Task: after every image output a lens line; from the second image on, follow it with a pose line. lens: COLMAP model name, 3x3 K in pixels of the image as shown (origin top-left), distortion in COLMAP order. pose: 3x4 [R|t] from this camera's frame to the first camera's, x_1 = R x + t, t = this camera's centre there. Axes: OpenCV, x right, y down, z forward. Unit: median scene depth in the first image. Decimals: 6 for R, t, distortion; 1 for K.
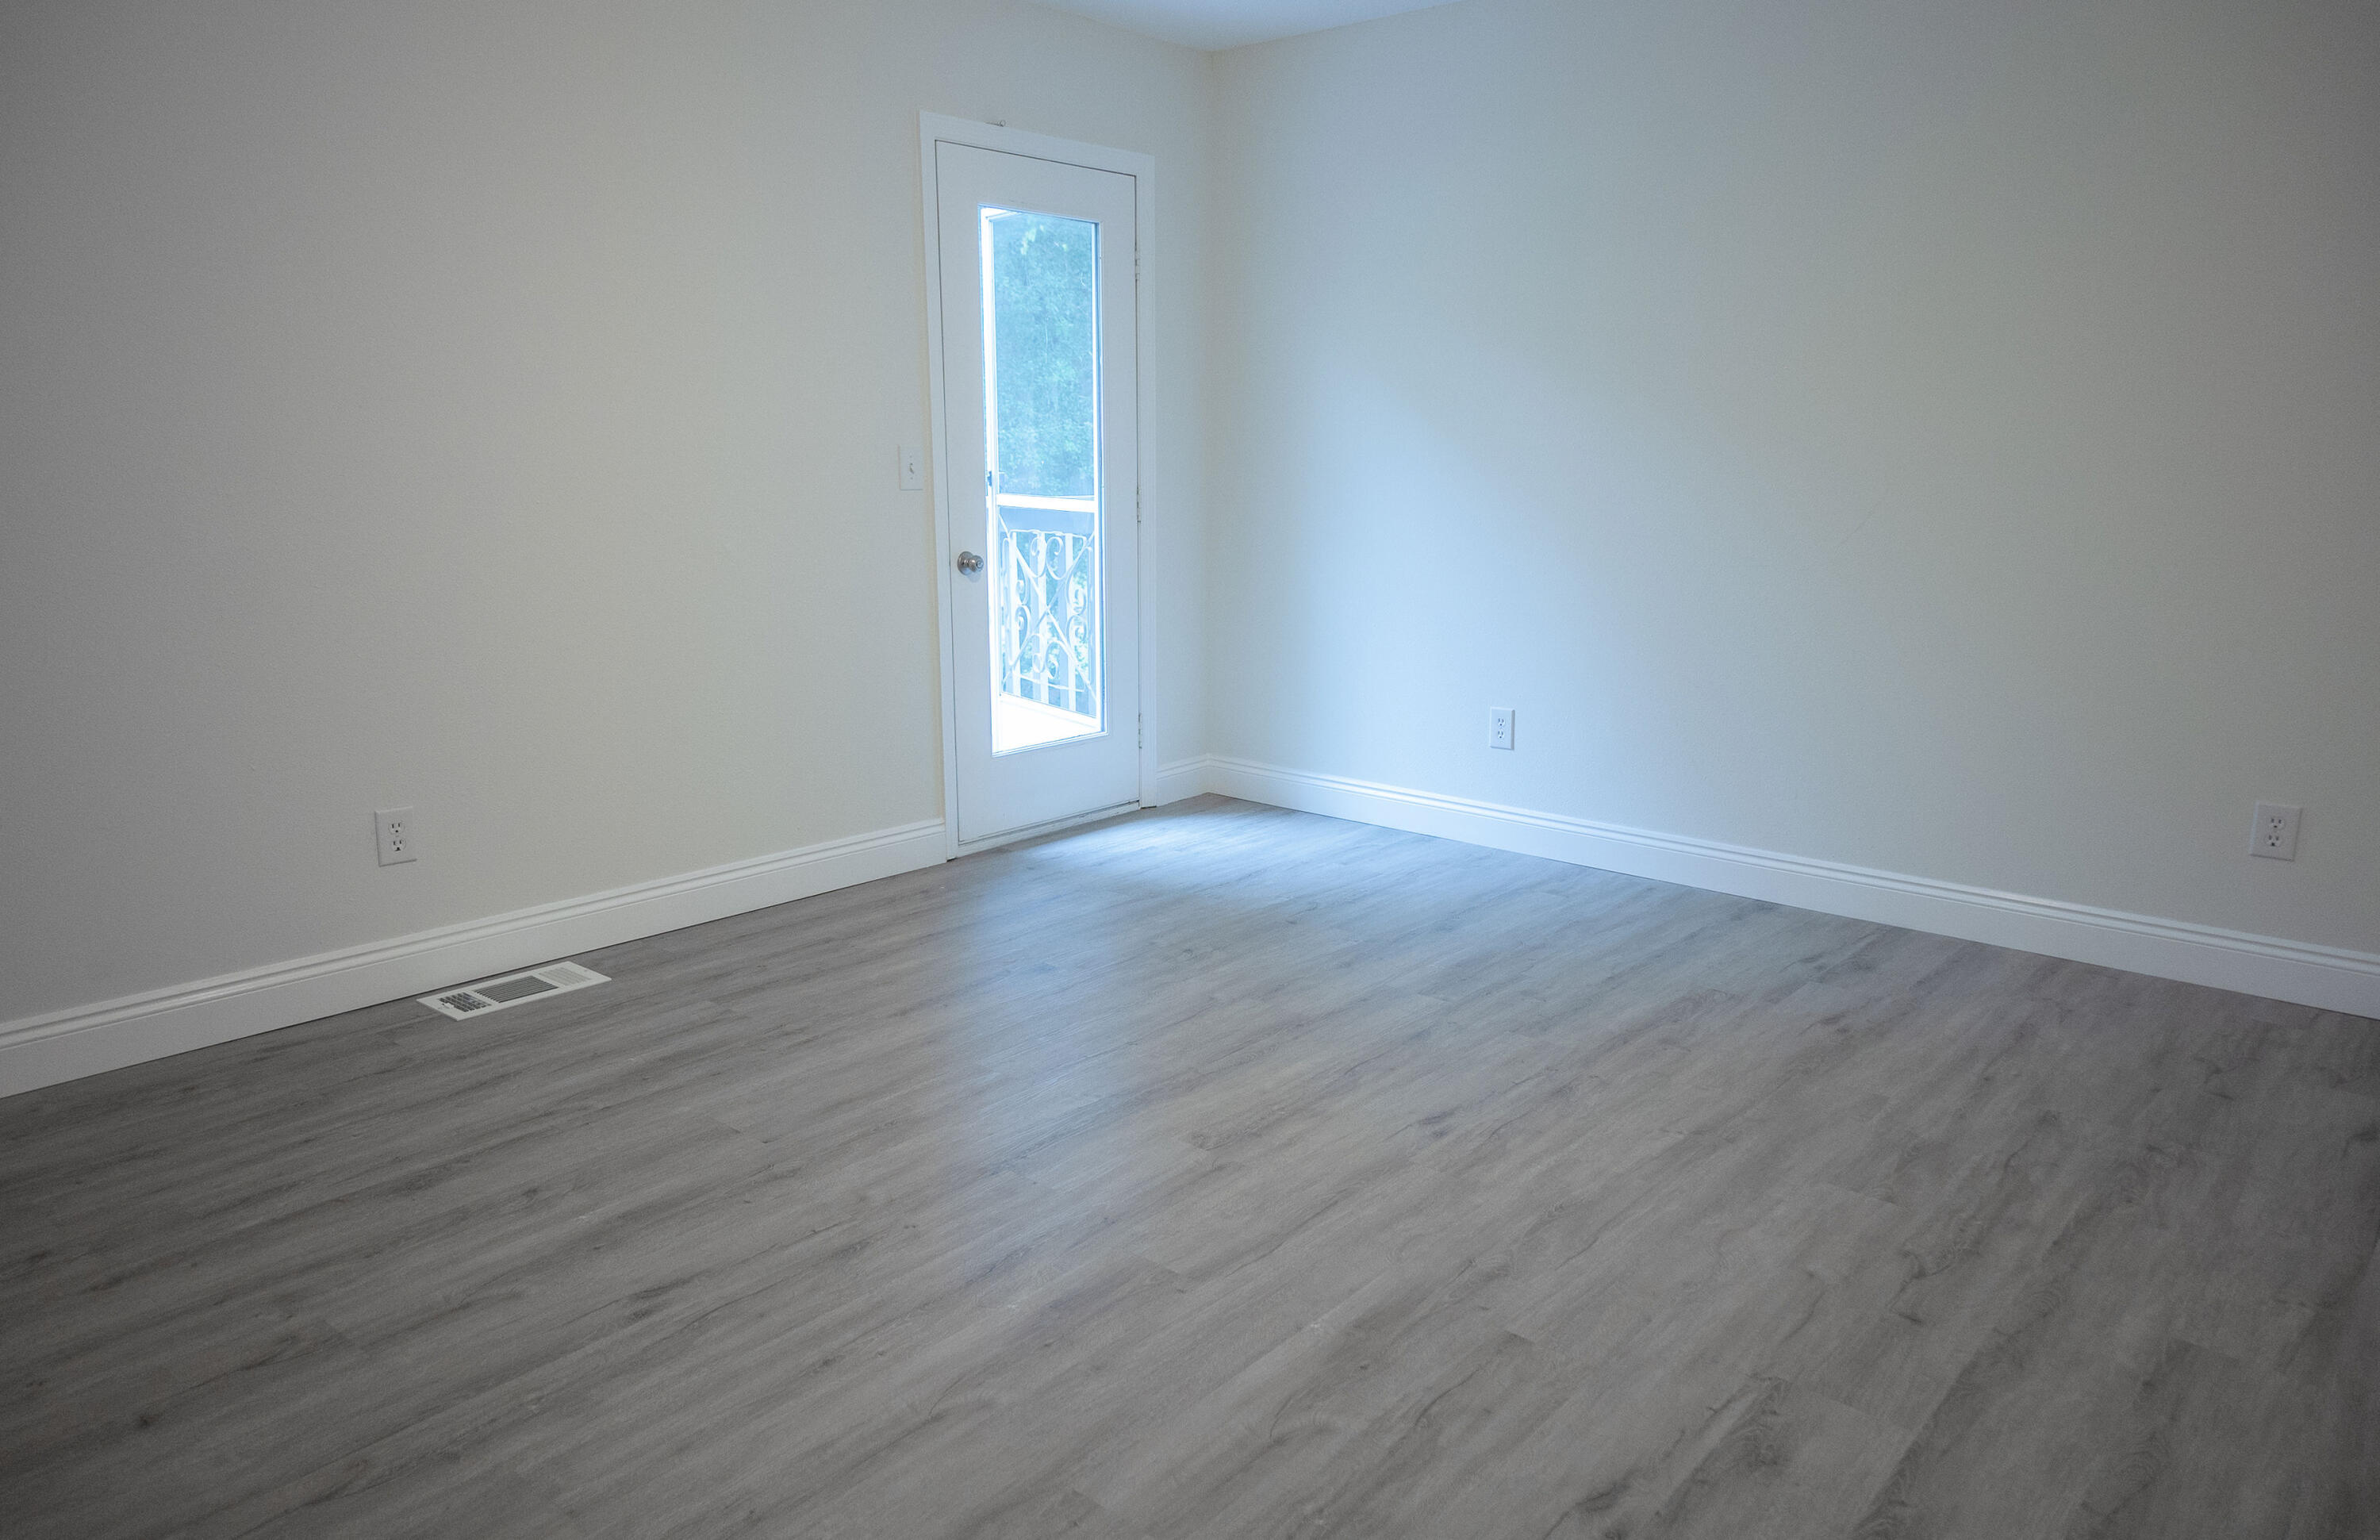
lens RADIAL K [[1476.0, 0, 1190.0], [0, 1476.0, 770.0], [0, 0, 1]] dist [0.051104, 0.022414]
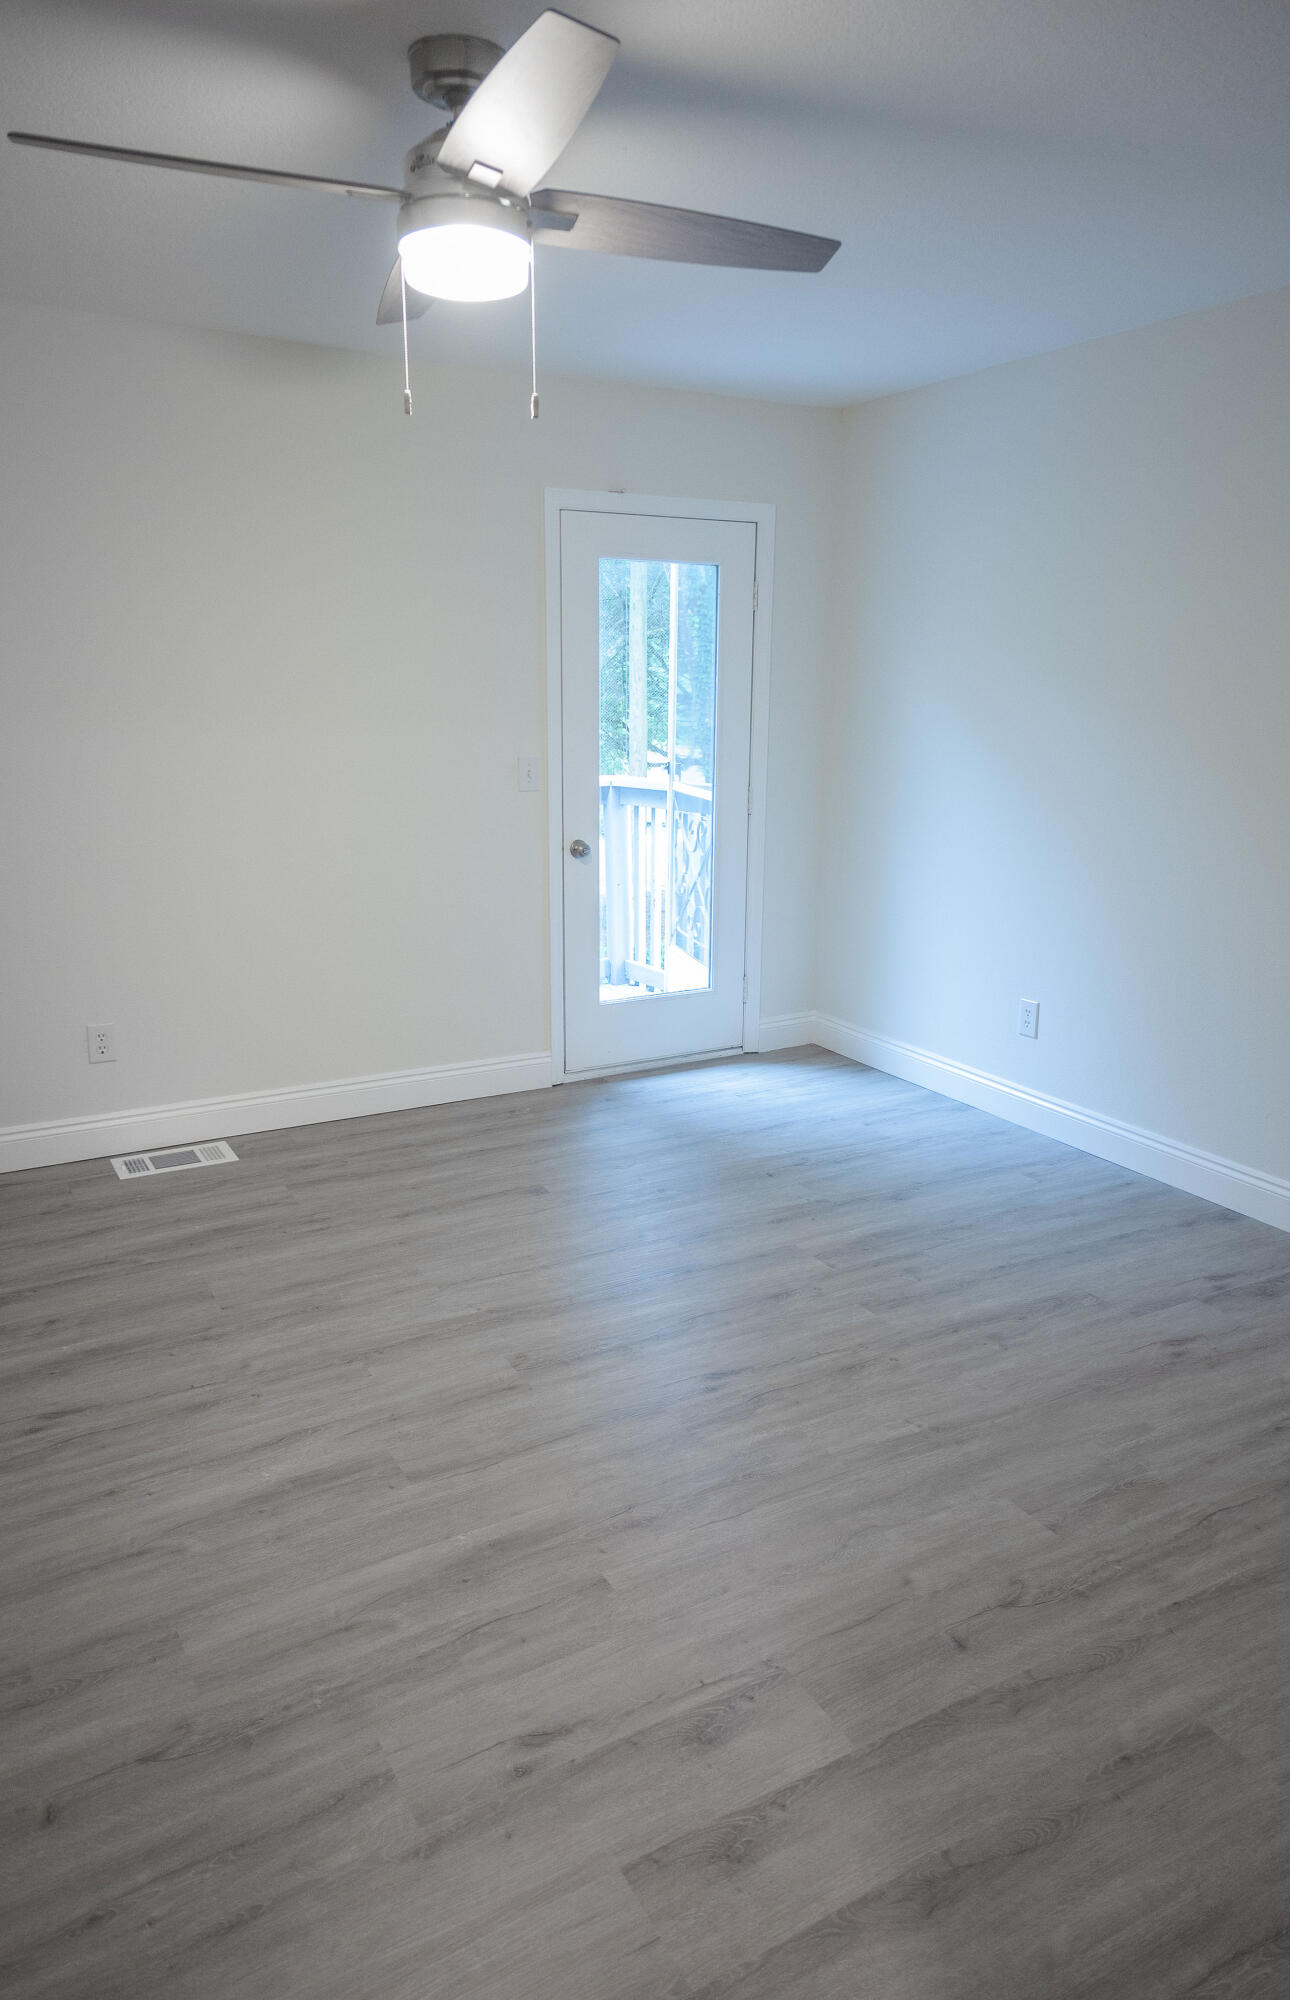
lens RADIAL K [[1245.7, 0, 645.0], [0, 1245.7, 1000.0], [0, 0, 1]] dist [0.086681, 0.001604]
pose [[0.947090, 0.080773, -0.310638, 0.320016], [-0.072845, 0.996655, 0.037059, -0.077247], [0.312592, -0.012470, 0.949805, 0.026849]]
